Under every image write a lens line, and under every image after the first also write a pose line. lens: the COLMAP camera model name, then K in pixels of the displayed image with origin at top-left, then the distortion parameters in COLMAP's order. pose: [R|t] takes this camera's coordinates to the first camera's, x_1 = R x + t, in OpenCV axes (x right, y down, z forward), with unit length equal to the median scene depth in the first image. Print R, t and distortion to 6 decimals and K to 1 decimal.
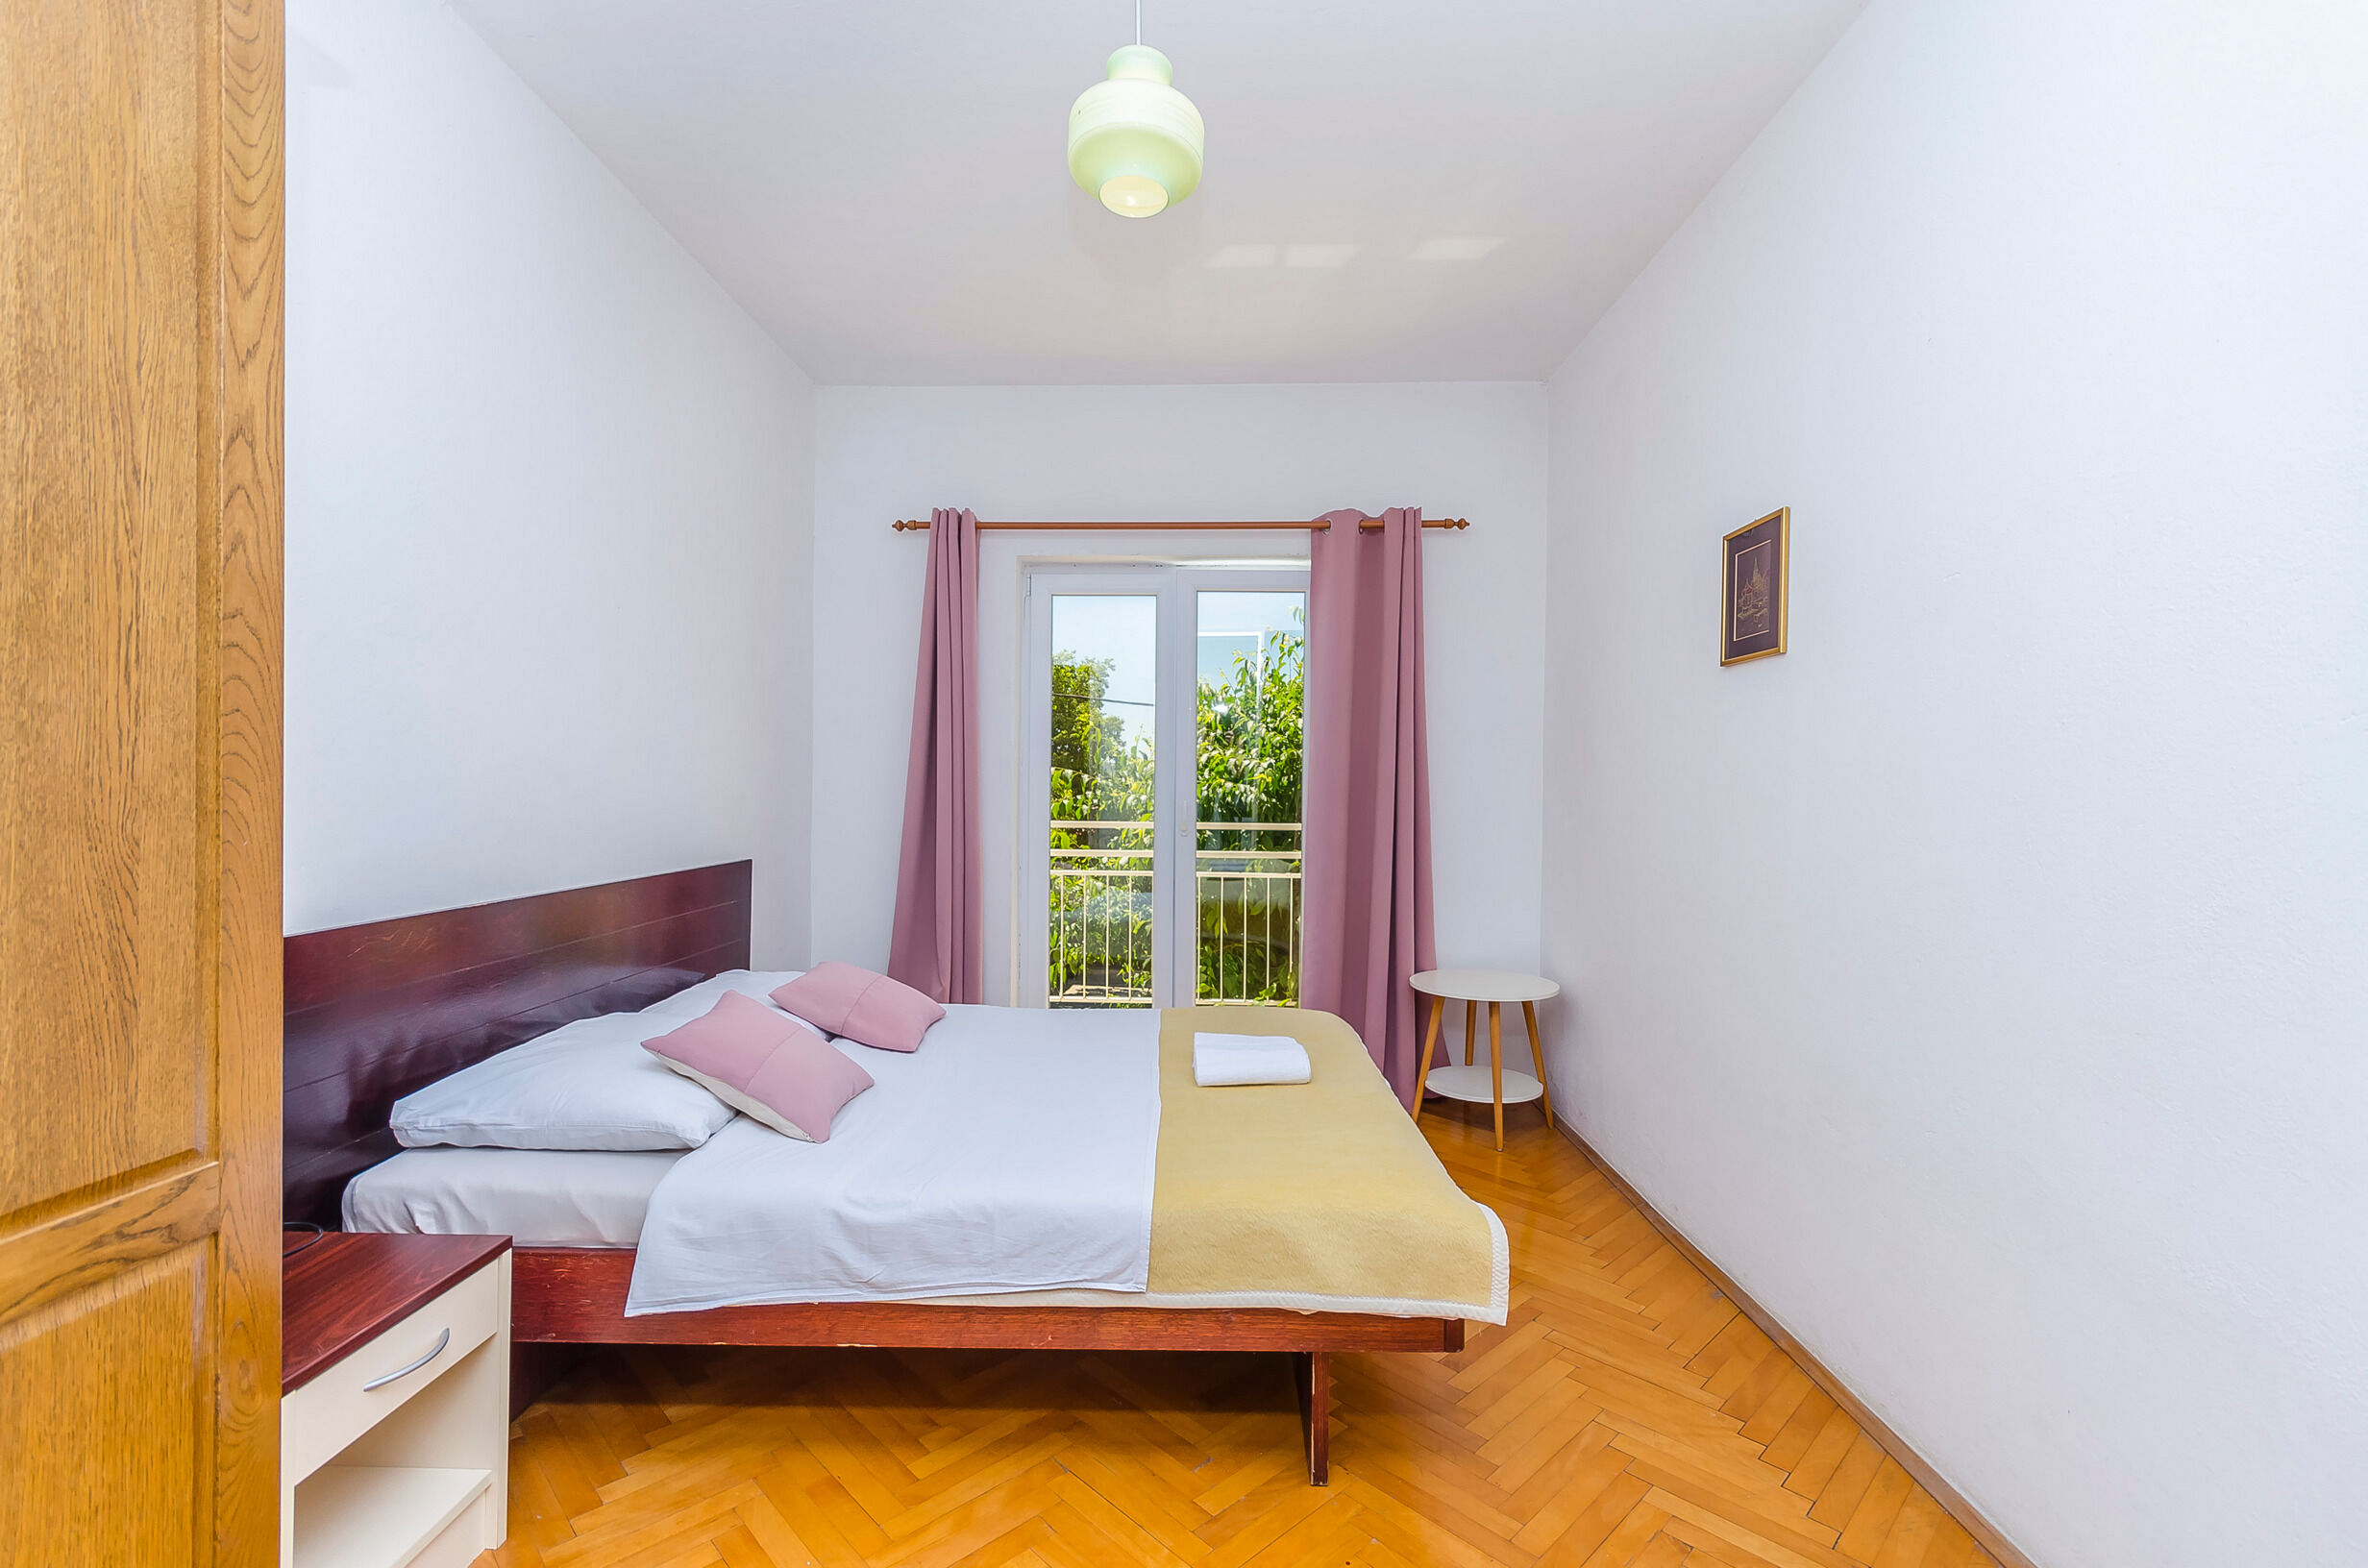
lens RADIAL K [[1042.6, 0, 1188.9], [0, 1042.6, 806.0], [0, 0, 1]] dist [0.011598, -0.000030]
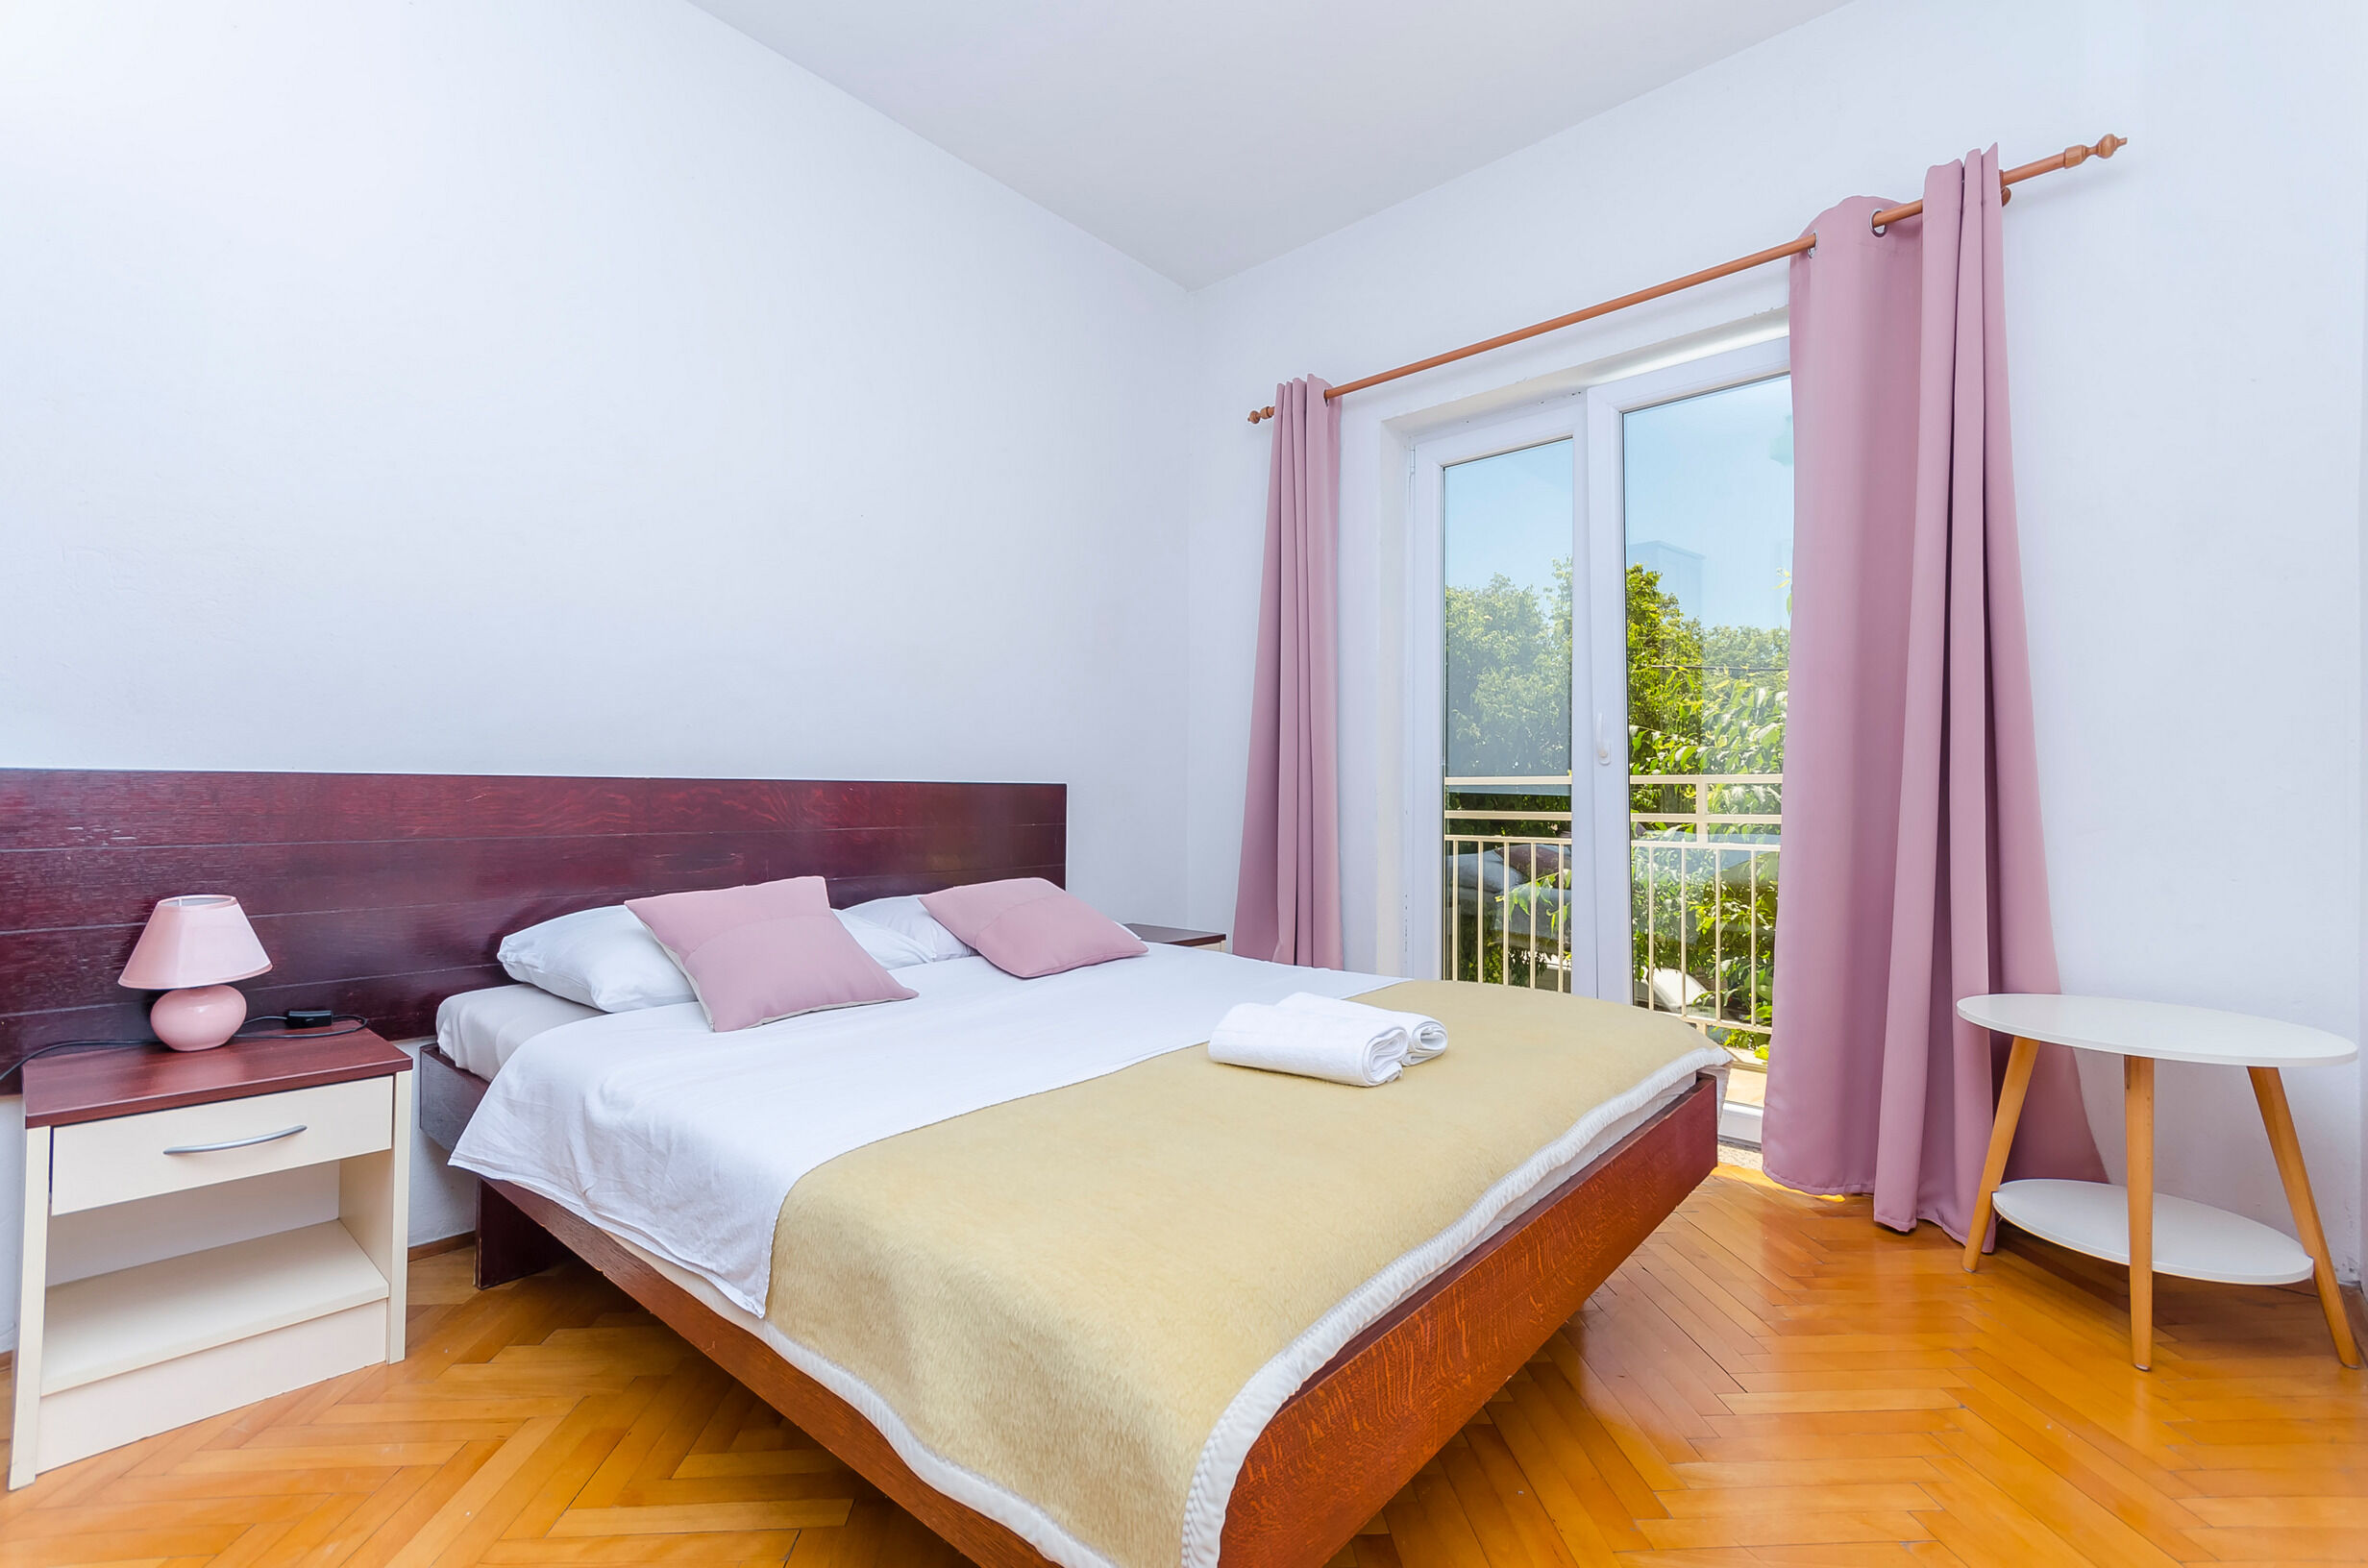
lens RADIAL K [[1035.2, 0, 1183.7], [0, 1035.2, 790.5], [0, 0, 1]] dist [0.013400, -0.005592]
pose [[0.758898, -0.013312, -0.651074, 0.276356], [-0.008986, 0.999482, -0.030909, 0.083909], [0.651148, 0.029307, 0.758385, 0.341943]]
